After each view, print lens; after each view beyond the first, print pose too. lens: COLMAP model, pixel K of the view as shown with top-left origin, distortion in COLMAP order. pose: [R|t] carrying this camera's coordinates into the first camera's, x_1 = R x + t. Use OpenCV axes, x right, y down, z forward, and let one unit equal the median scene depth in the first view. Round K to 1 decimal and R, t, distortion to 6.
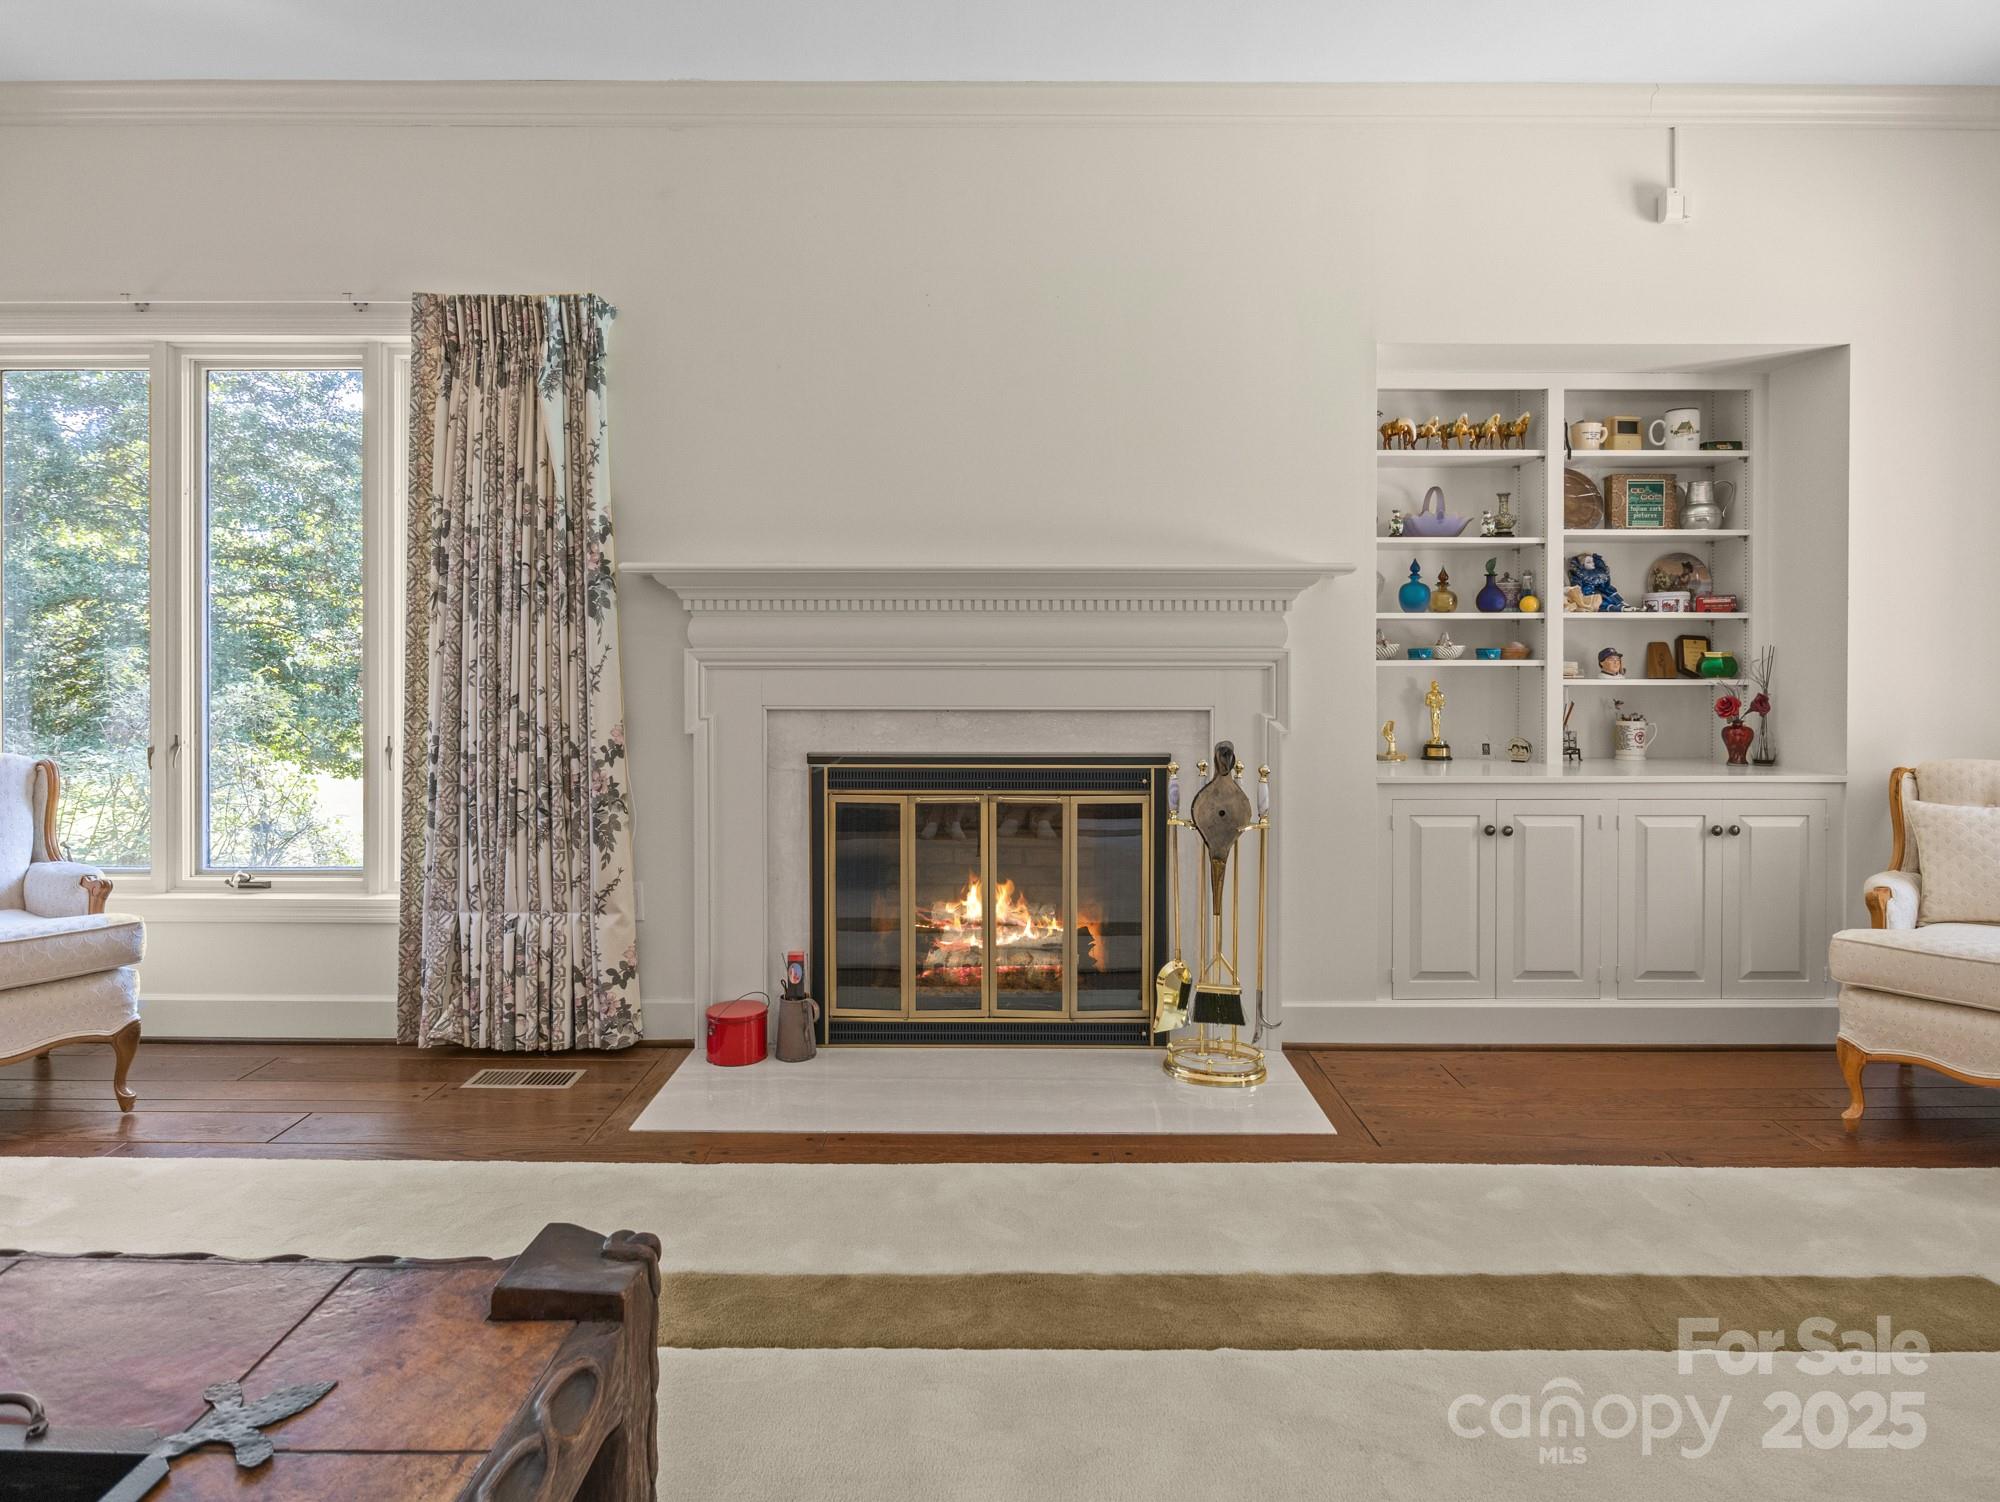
lens RADIAL K [[1131.2, 0, 903.8], [0, 1131.2, 665.1], [0, 0, 1]] dist [-0.013292, 0.003607]
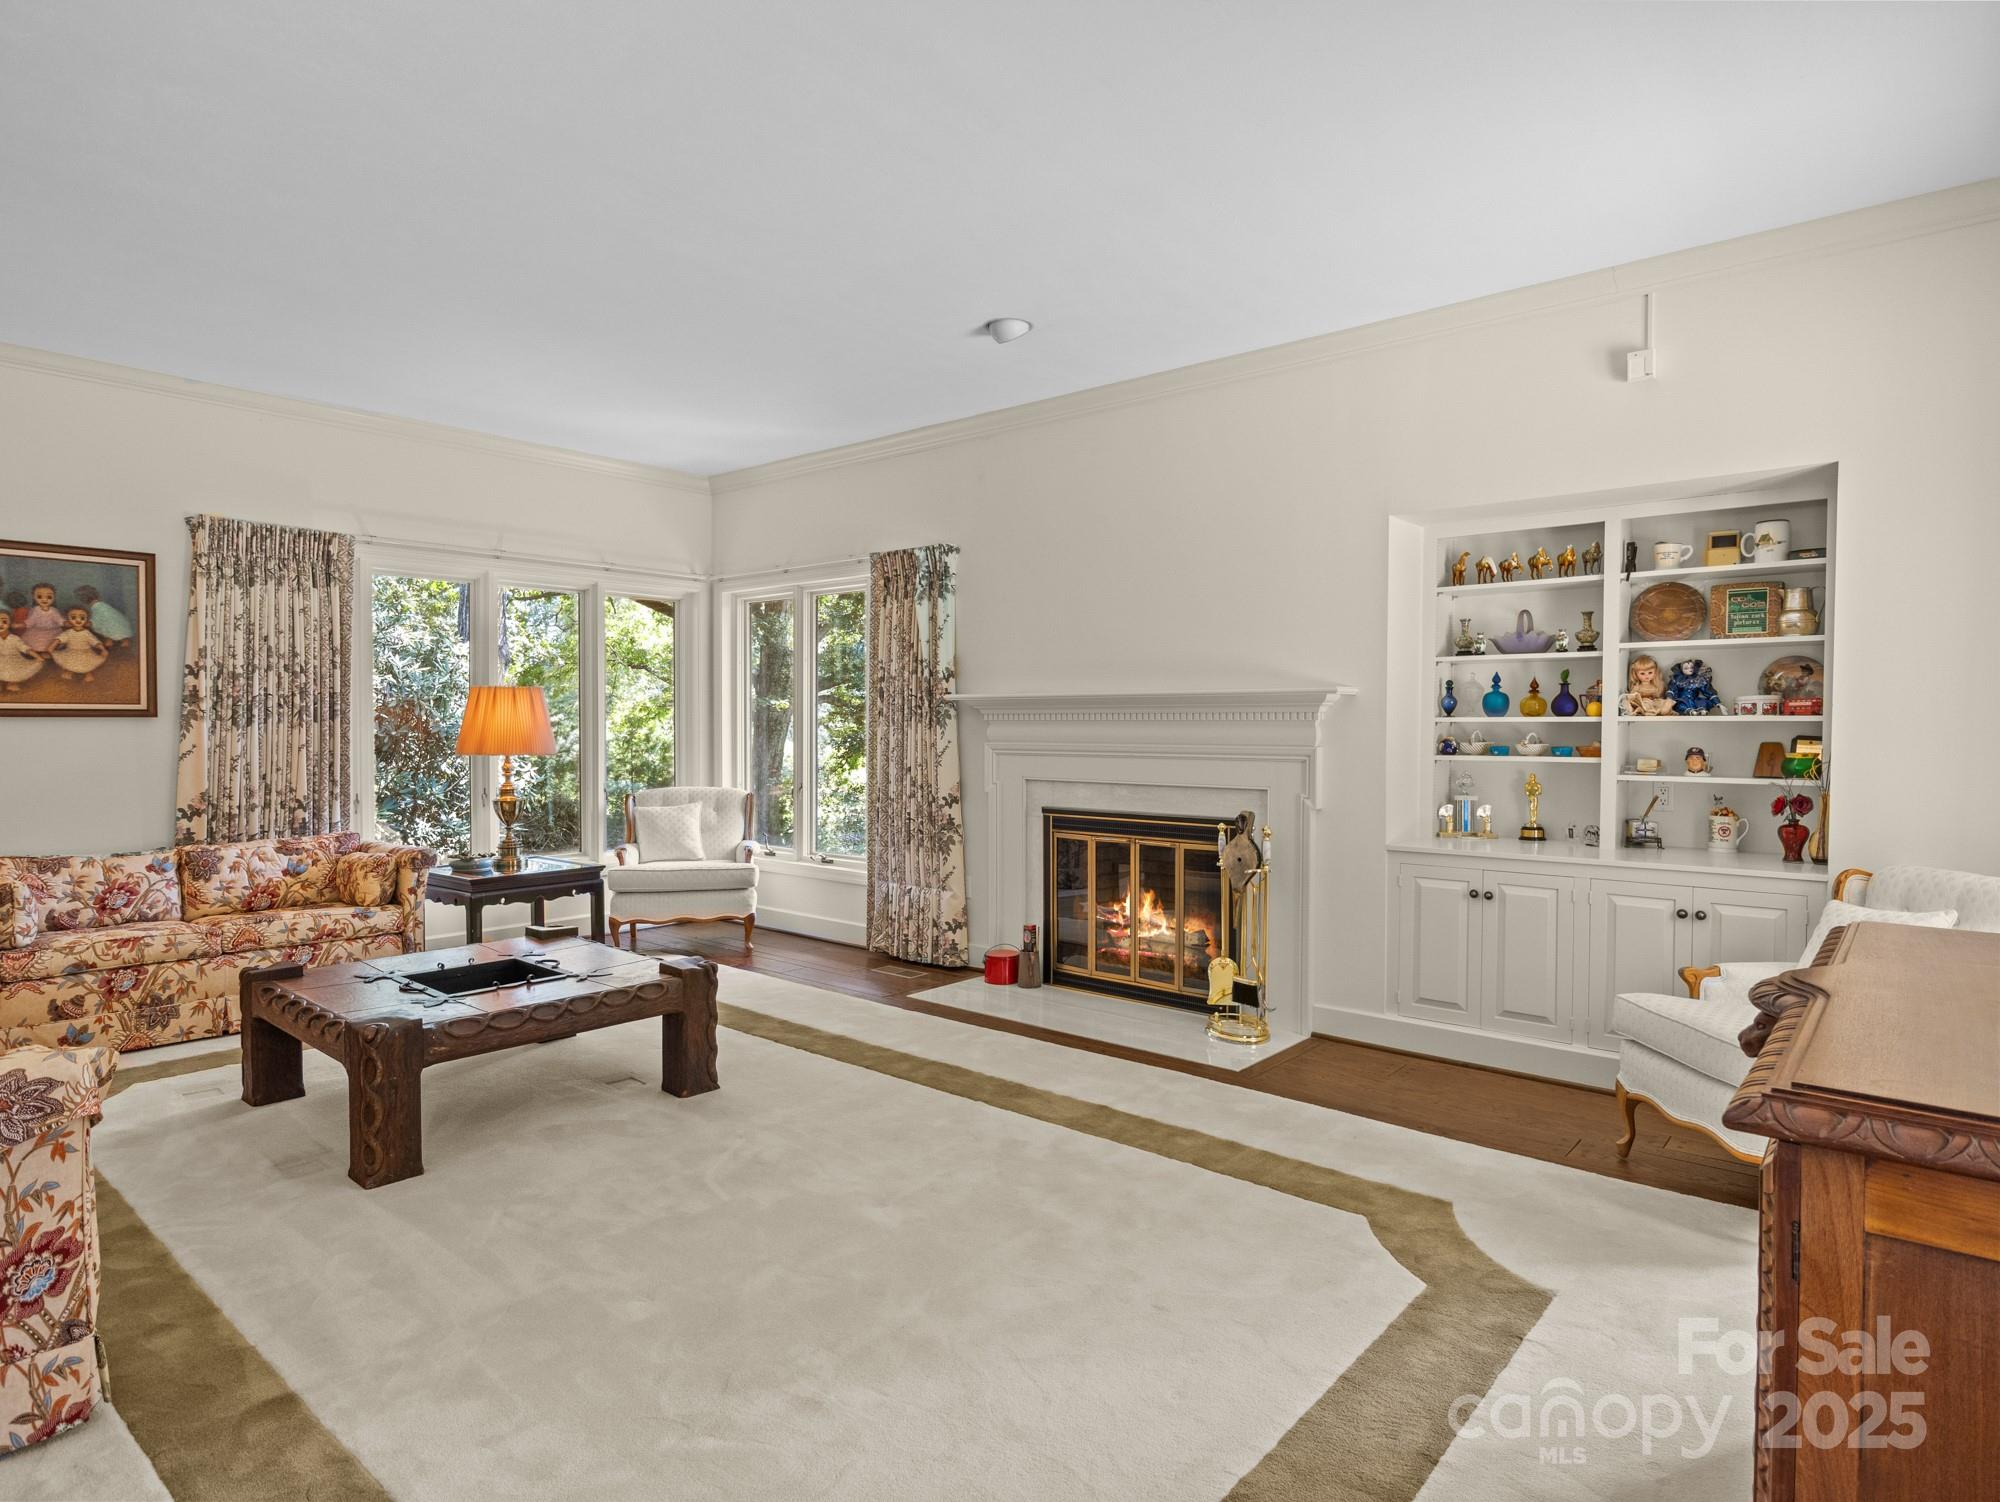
lens RADIAL K [[1131.2, 0, 1007.2], [0, 1131.2, 748.5], [0, 0, 1]] dist [-0.013292, 0.003607]
pose [[0.765208, 0.014061, -0.643630, 0.939942], [-0.004083, 0.999847, 0.016989, -0.034807], [0.643770, -0.010372, 0.765148, -0.298155]]
